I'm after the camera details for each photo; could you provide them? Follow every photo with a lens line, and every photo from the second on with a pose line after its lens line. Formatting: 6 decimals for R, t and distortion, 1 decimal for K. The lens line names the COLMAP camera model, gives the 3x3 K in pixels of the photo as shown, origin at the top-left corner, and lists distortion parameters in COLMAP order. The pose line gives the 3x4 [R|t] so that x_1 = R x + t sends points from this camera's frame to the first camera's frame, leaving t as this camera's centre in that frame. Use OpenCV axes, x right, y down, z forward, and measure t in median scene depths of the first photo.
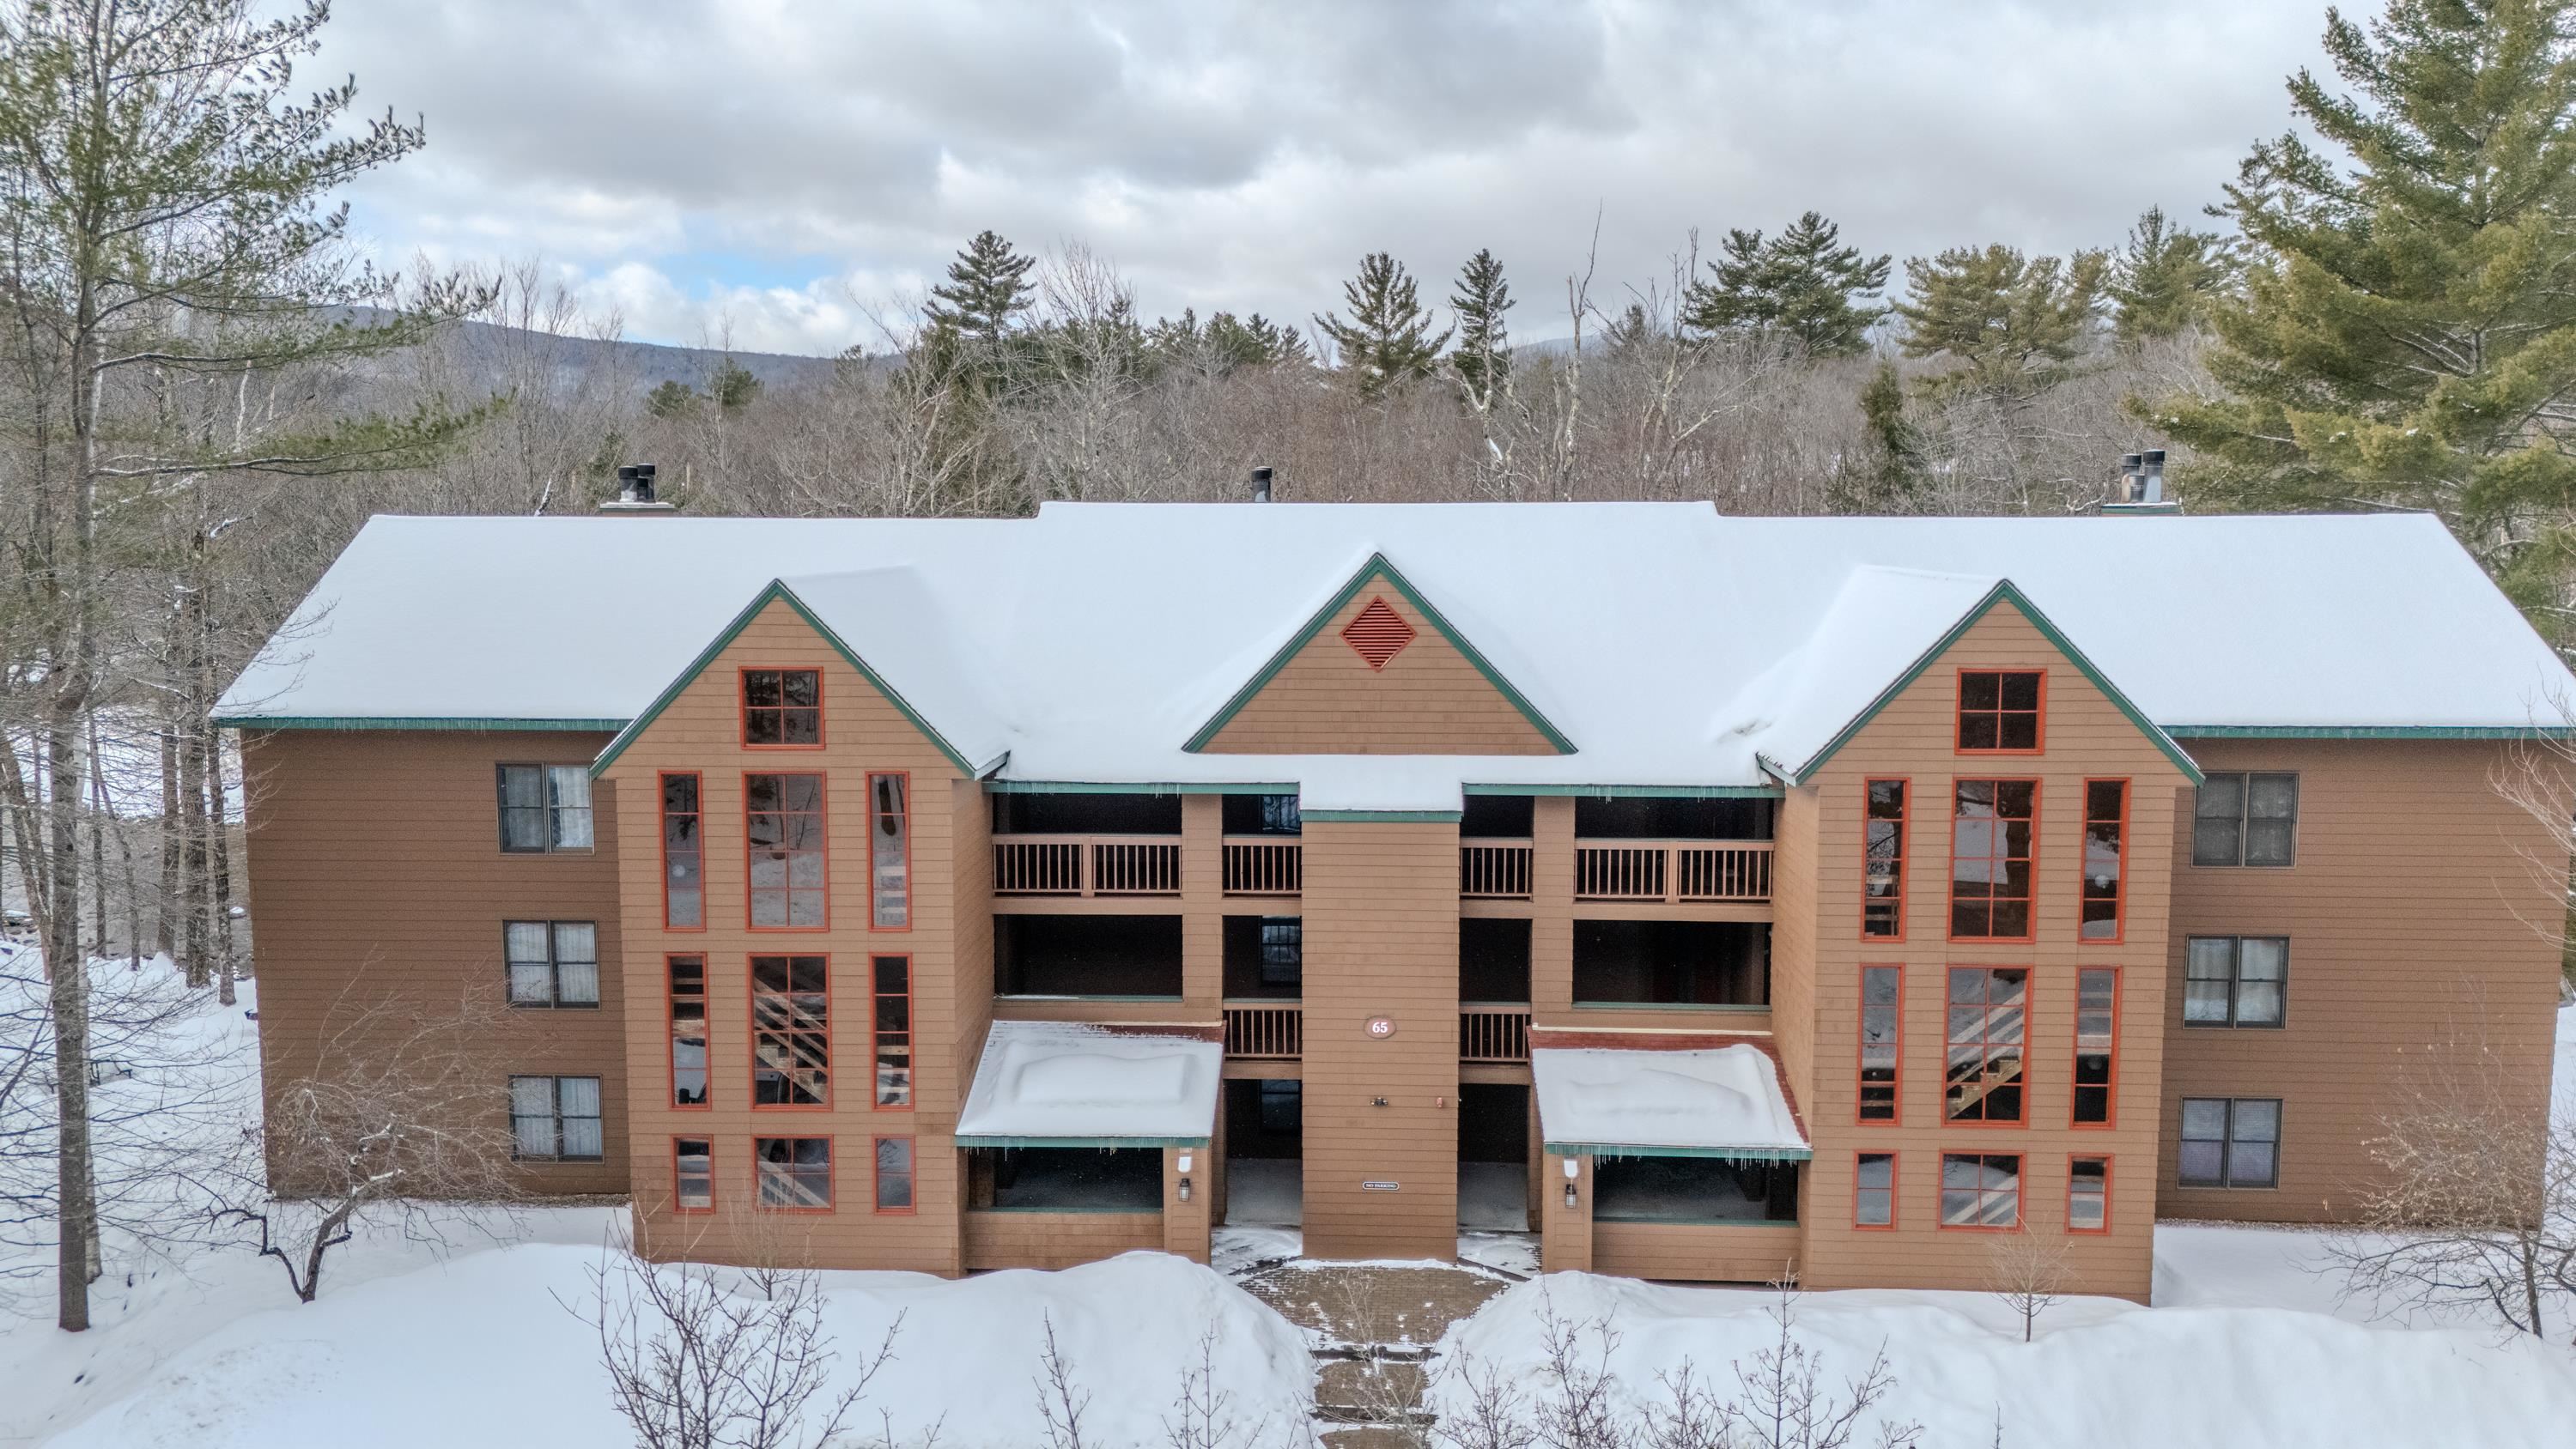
lens RADIAL K [[1884.8, 0, 1288.0], [0, 1884.8, 724.5], [0, 0, 1]] dist [0.112122, -0.165649]
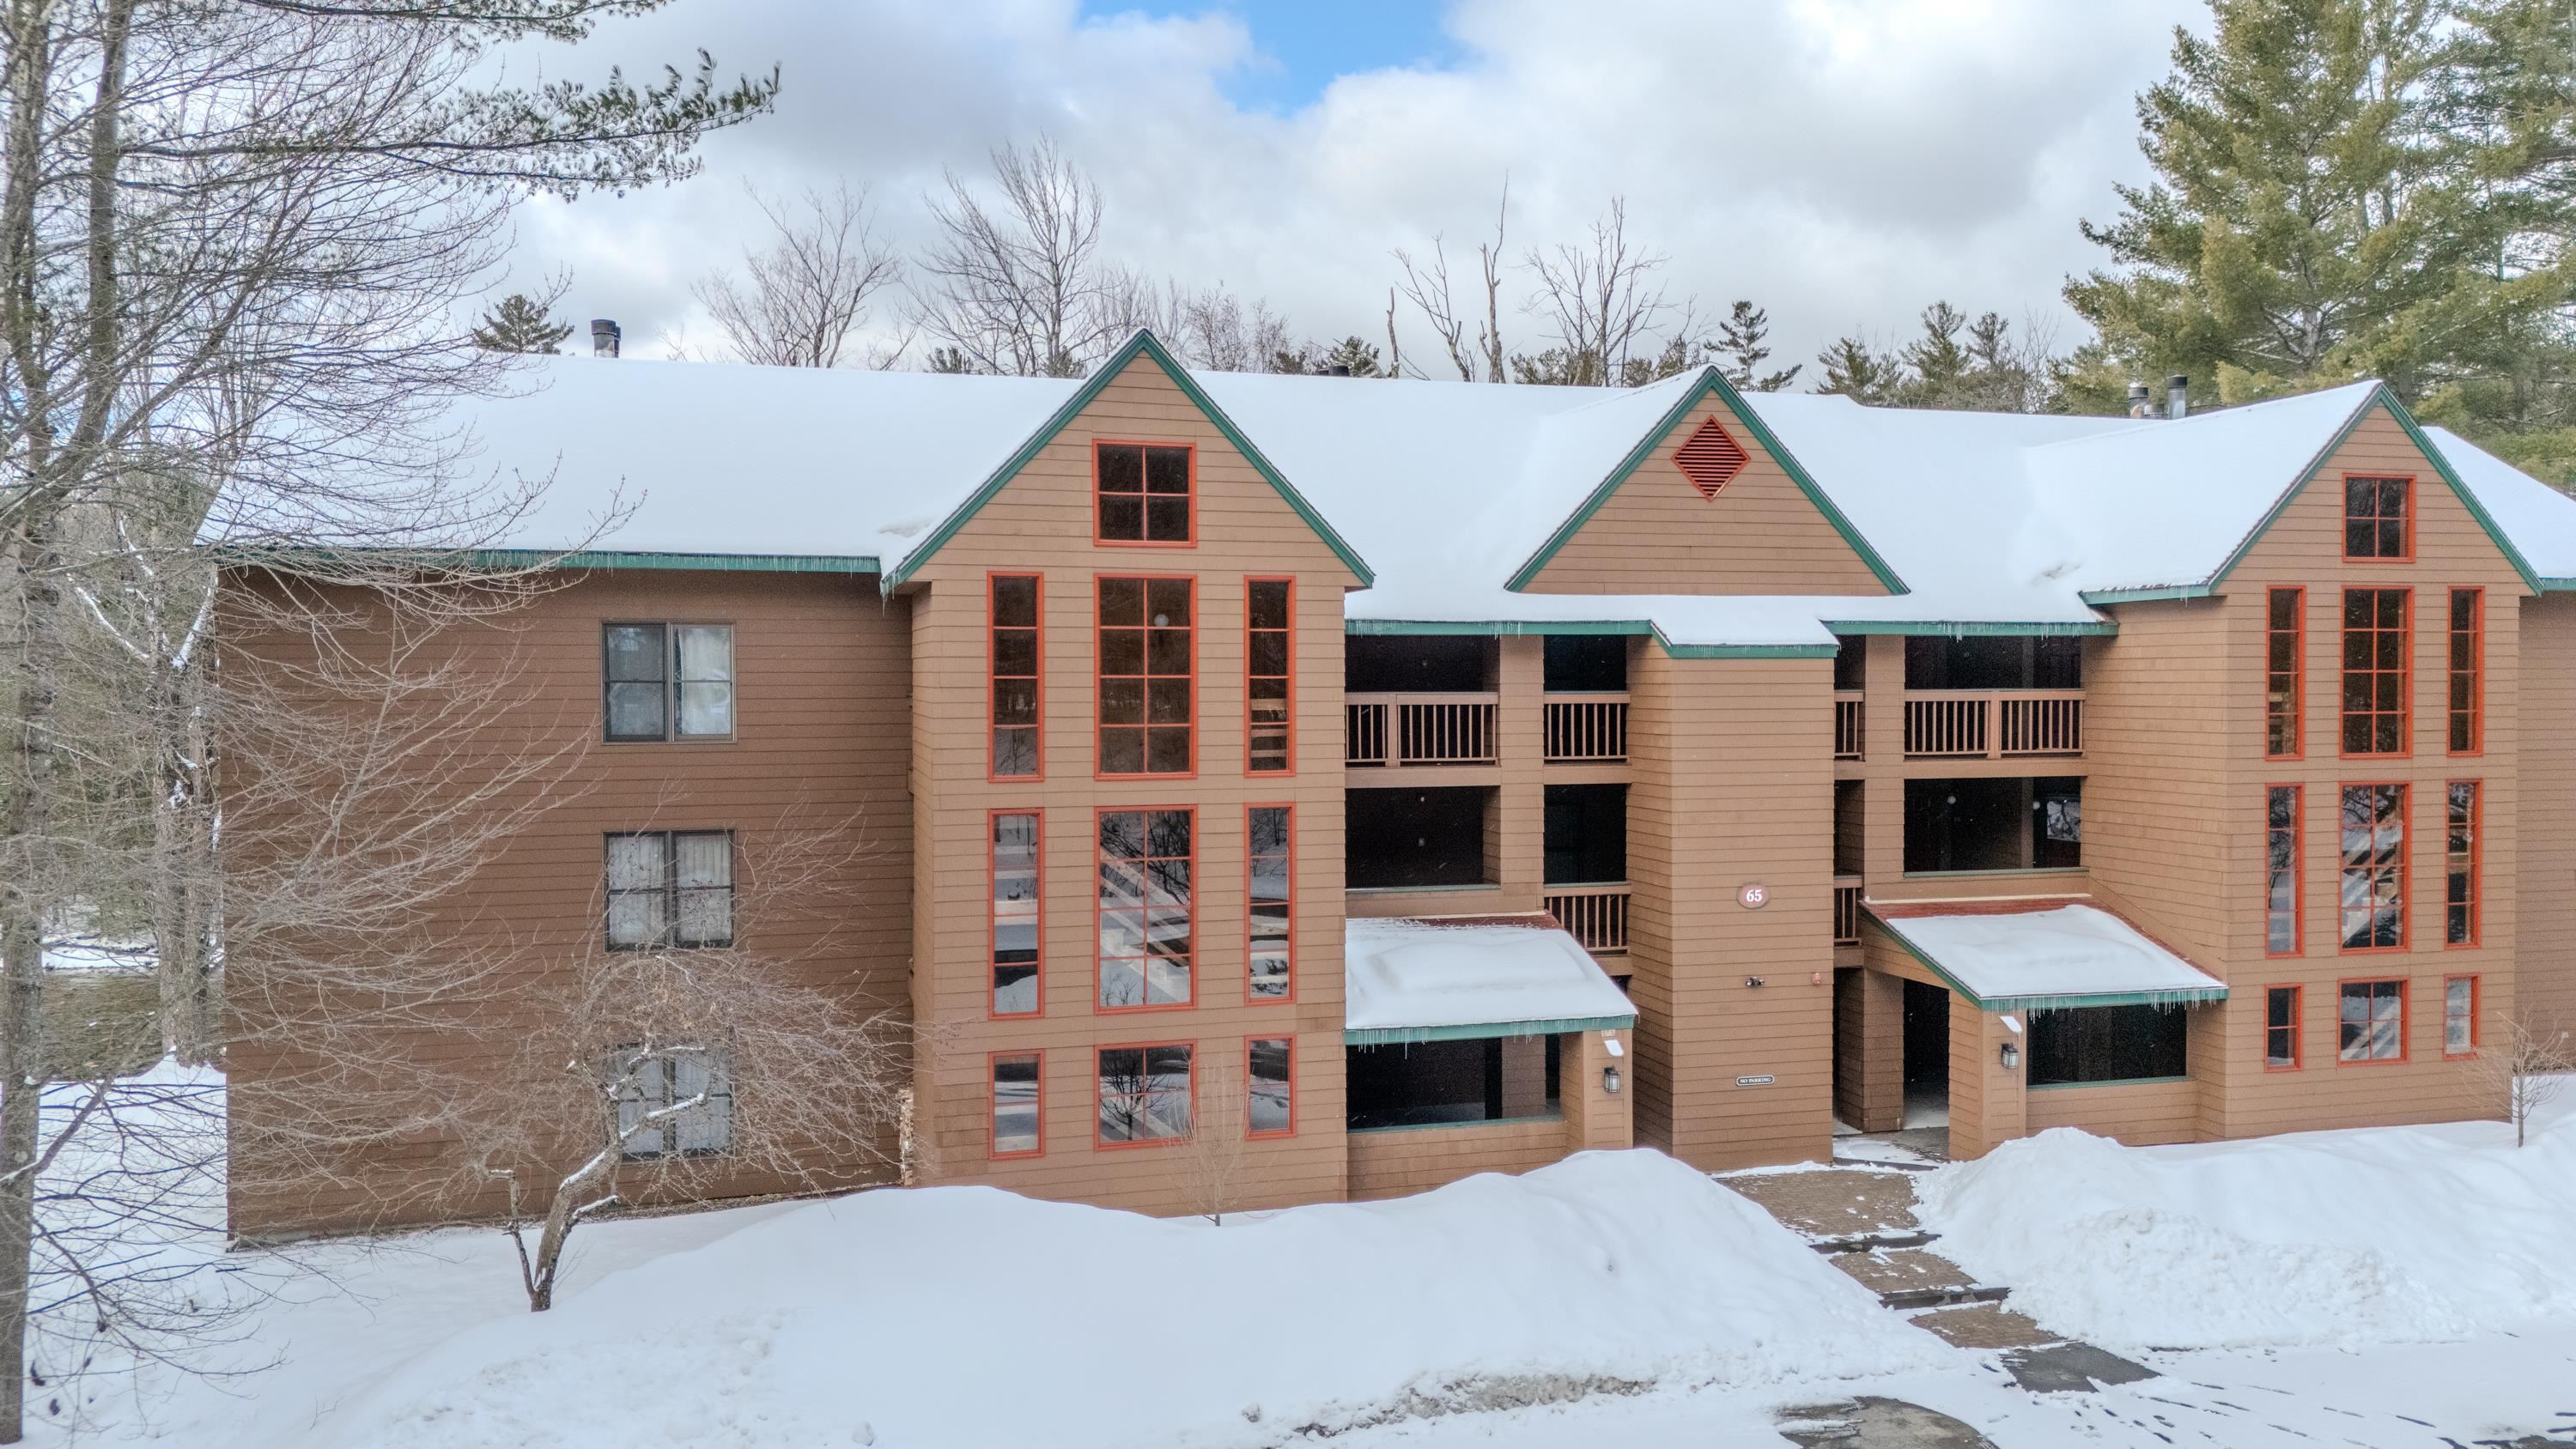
lens RADIAL K [[1884.8, 0, 1288.0], [0, 1884.8, 724.5], [0, 0, 1]] dist [0.112122, -0.165649]
pose [[0.952327, -0.010915, 0.304884, -0.424139], [0.037554, 0.995953, -0.081648, 0.145236], [-0.302759, 0.089205, 0.948883, 0.223130]]
